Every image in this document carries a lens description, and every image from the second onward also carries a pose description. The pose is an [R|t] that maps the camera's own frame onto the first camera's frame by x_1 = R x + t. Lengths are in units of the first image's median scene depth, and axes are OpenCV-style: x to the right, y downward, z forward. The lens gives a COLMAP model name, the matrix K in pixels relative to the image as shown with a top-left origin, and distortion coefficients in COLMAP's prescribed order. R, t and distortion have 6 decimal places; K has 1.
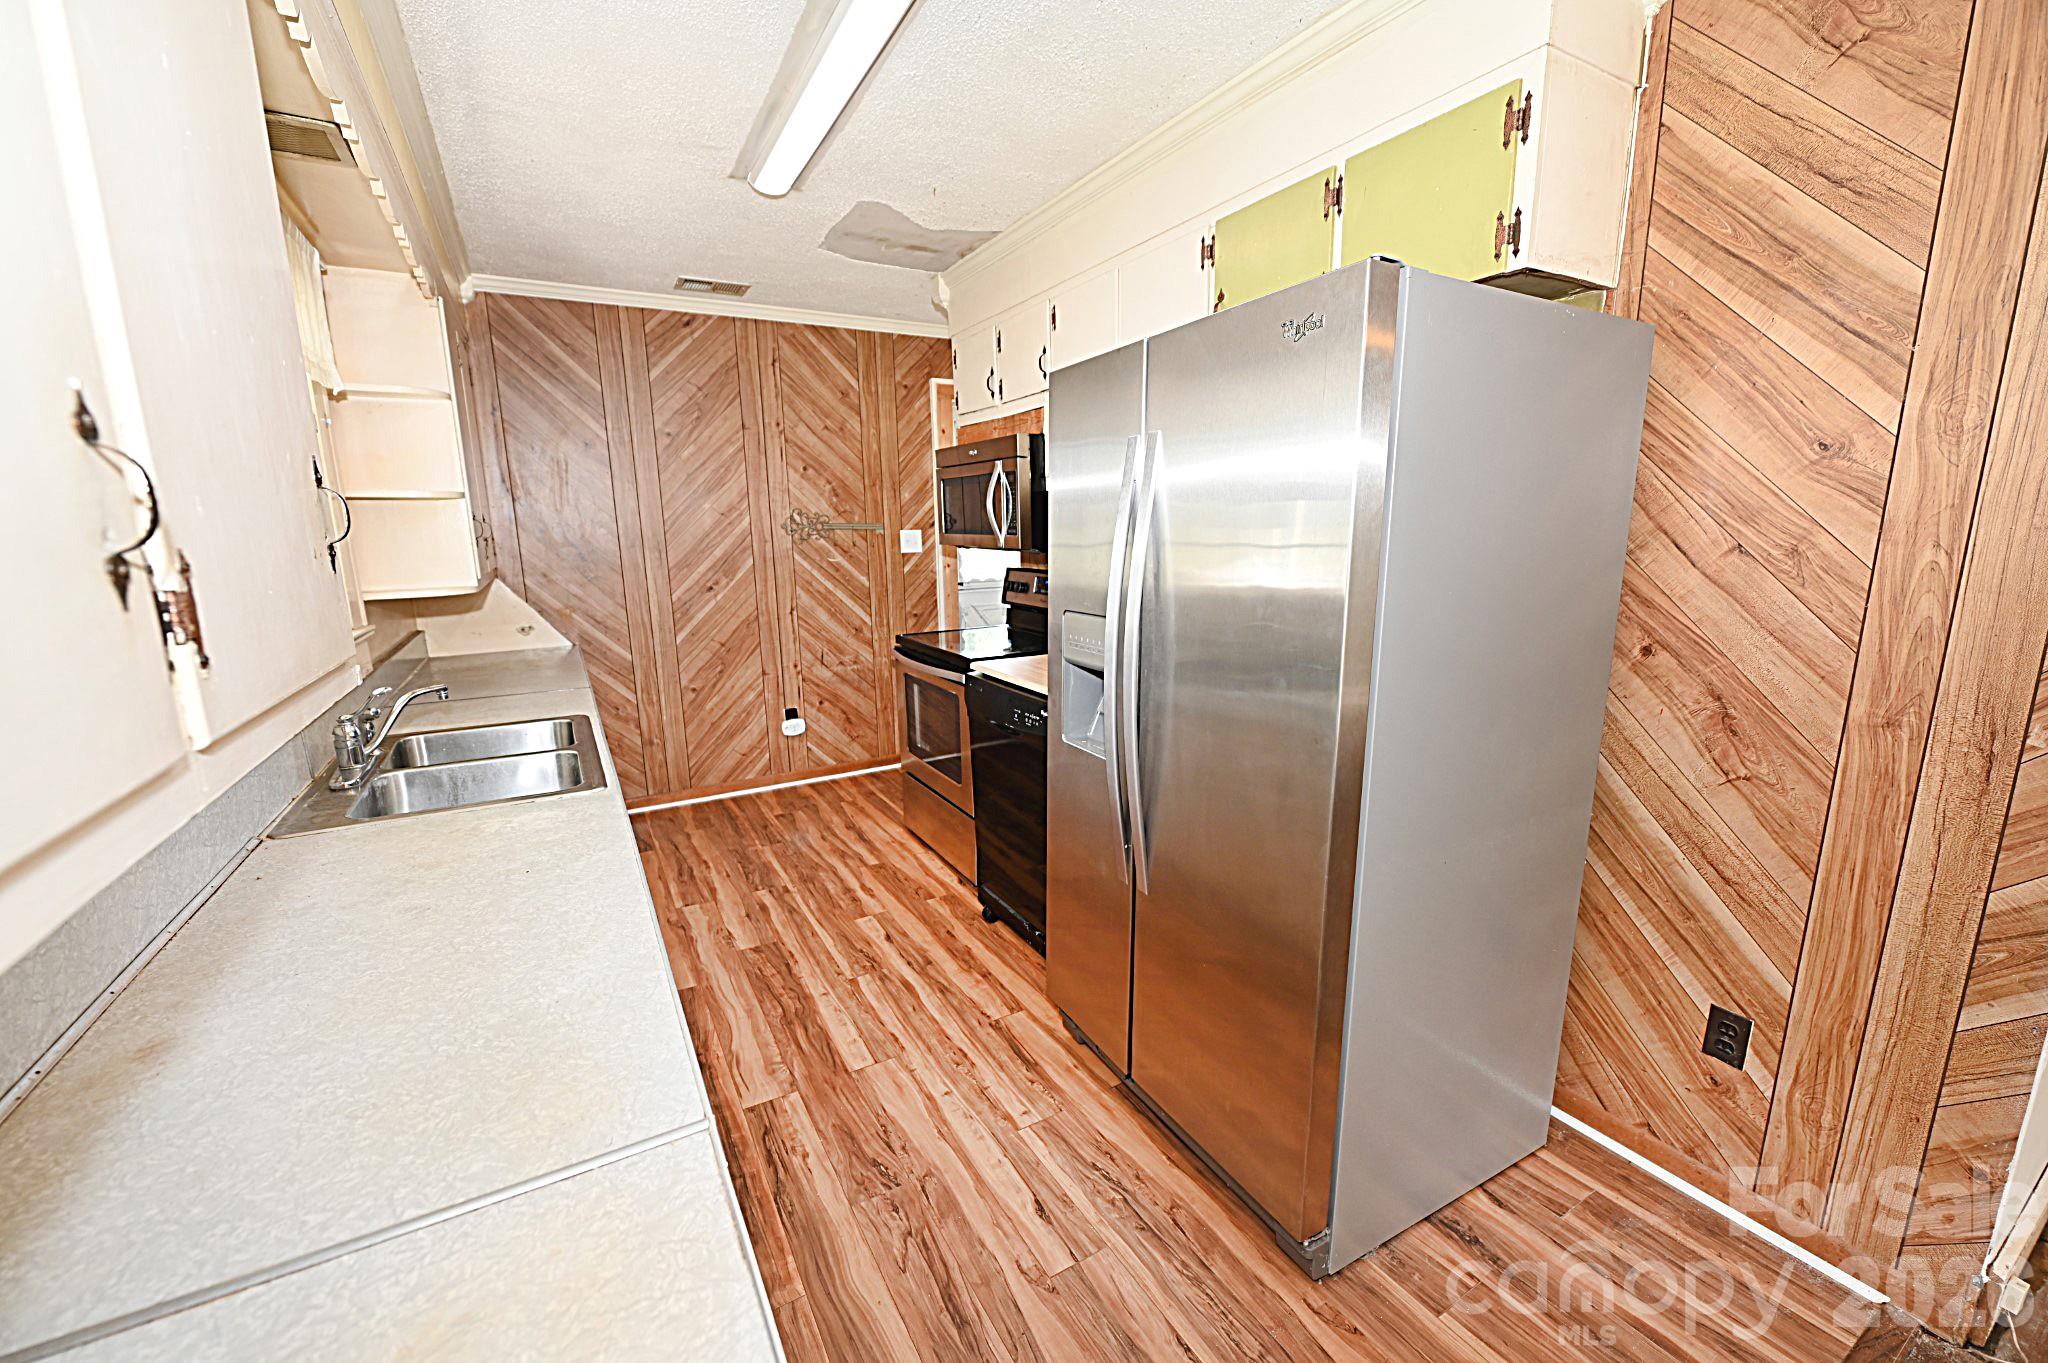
lens RADIAL K [[810.6, 0, 1021.7], [0, 810.6, 682.4], [0, 0, 1]] dist [-0.006712, -0.000135]
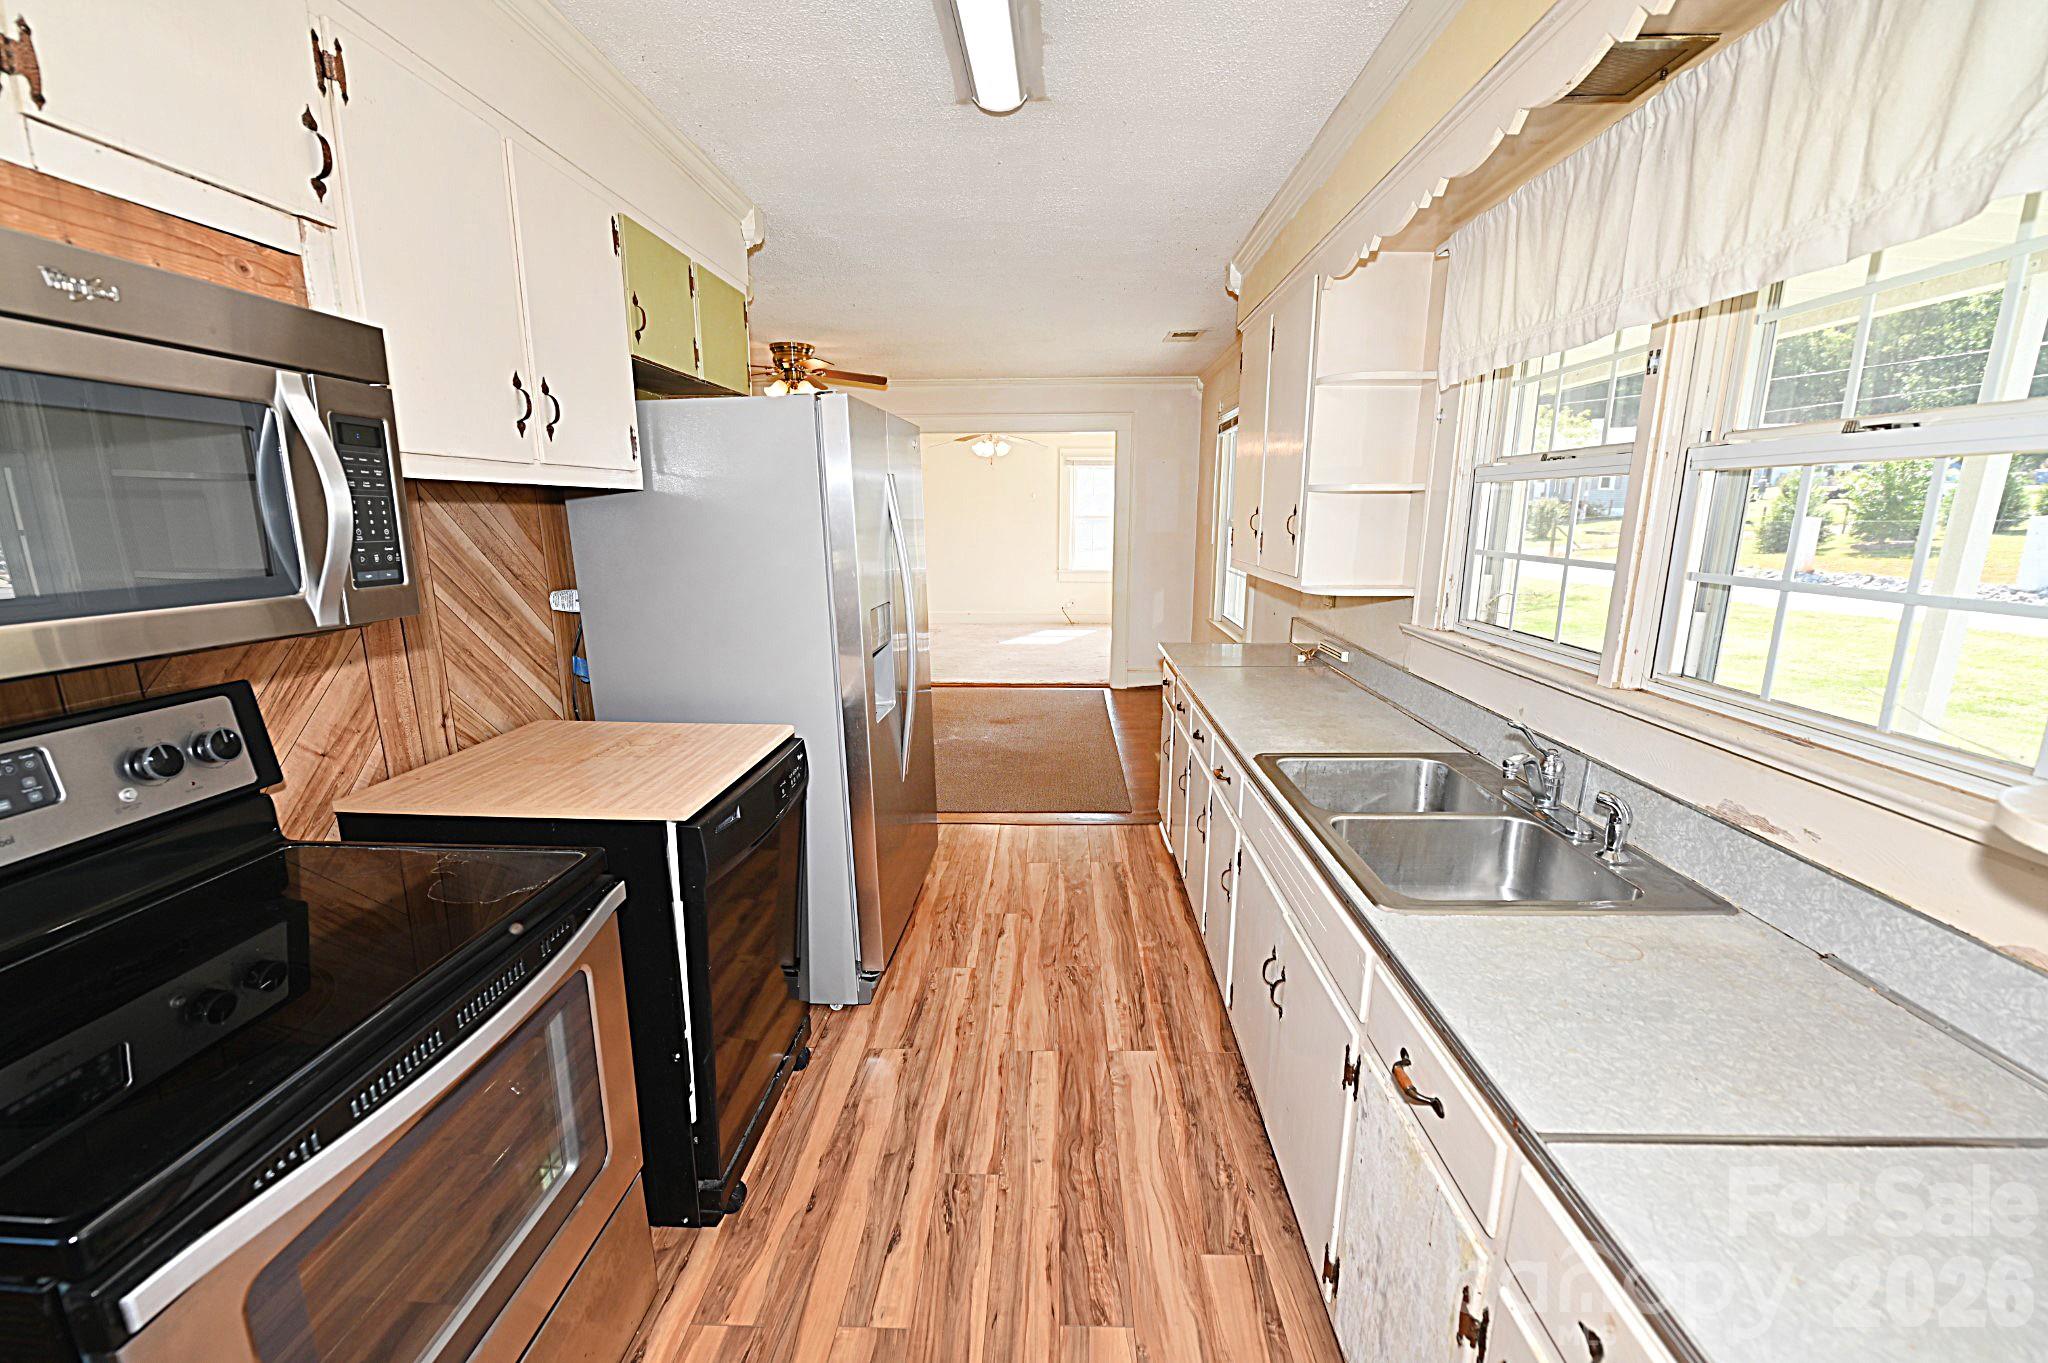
lens RADIAL K [[810.6, 0, 1021.5], [0, 810.6, 680.8], [0, 0, 1]] dist [-0.006712, -0.000135]
pose [[-0.845009, -0.097048, 0.525872, -0.662143], [0.112768, 0.928941, 0.352637, -0.339169], [-0.522727, 0.357282, -0.774019, 1.623594]]
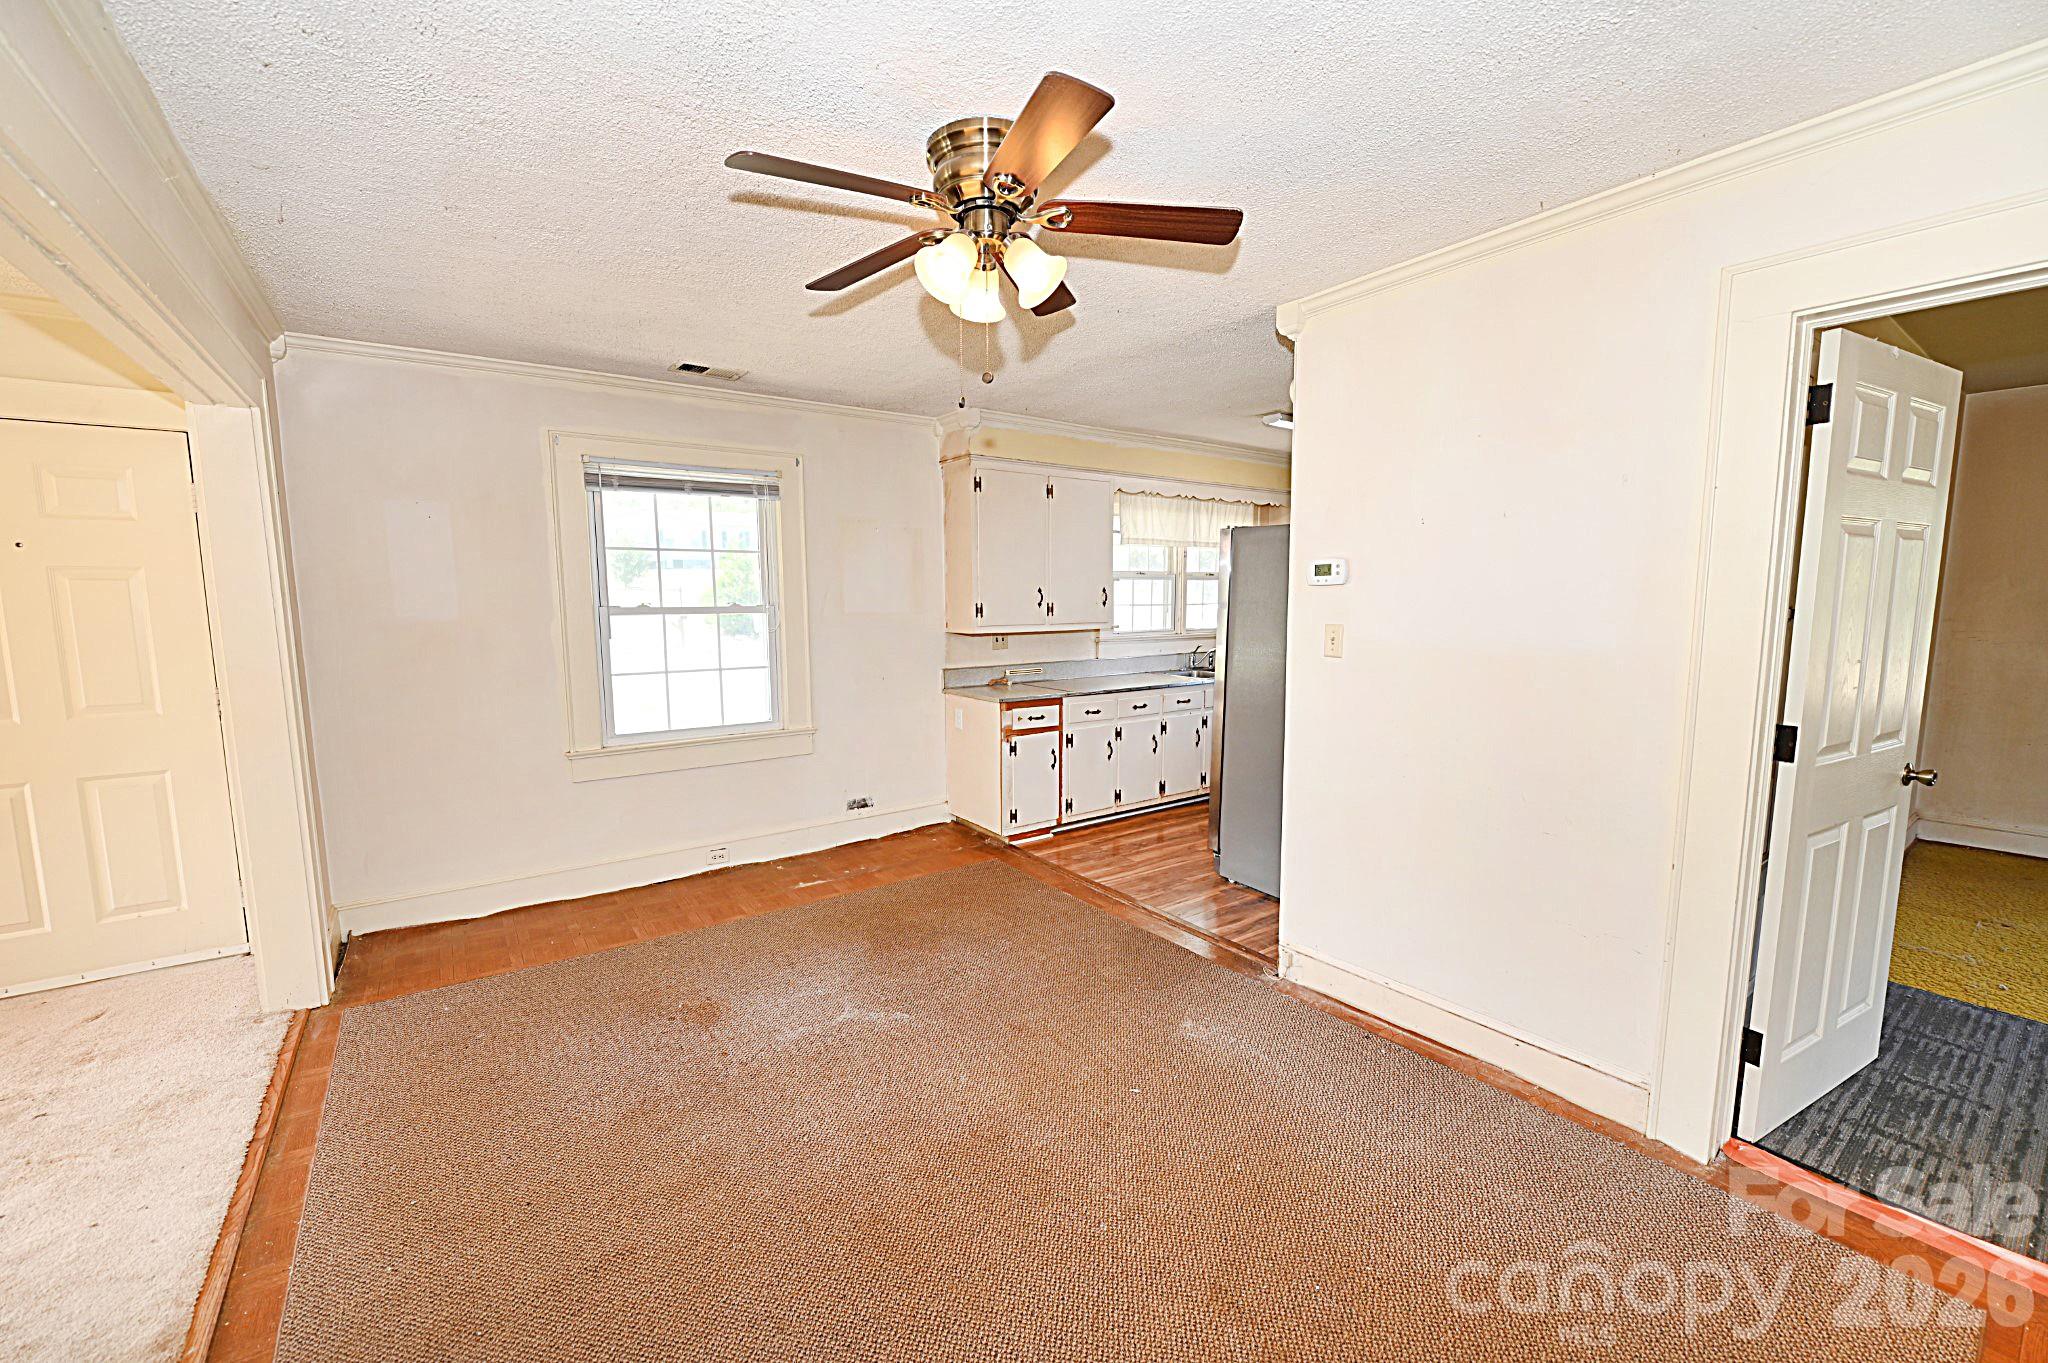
lens RADIAL K [[810.6, 0, 1021.1], [0, 810.6, 685.9], [0, 0, 1]] dist [-0.006712, -0.000135]
pose [[0.108129, 0.128560, -0.985789, 1.999668], [-0.190970, 0.975822, 0.106313, -0.037420], [0.975622, 0.176761, 0.130066, -0.087840]]
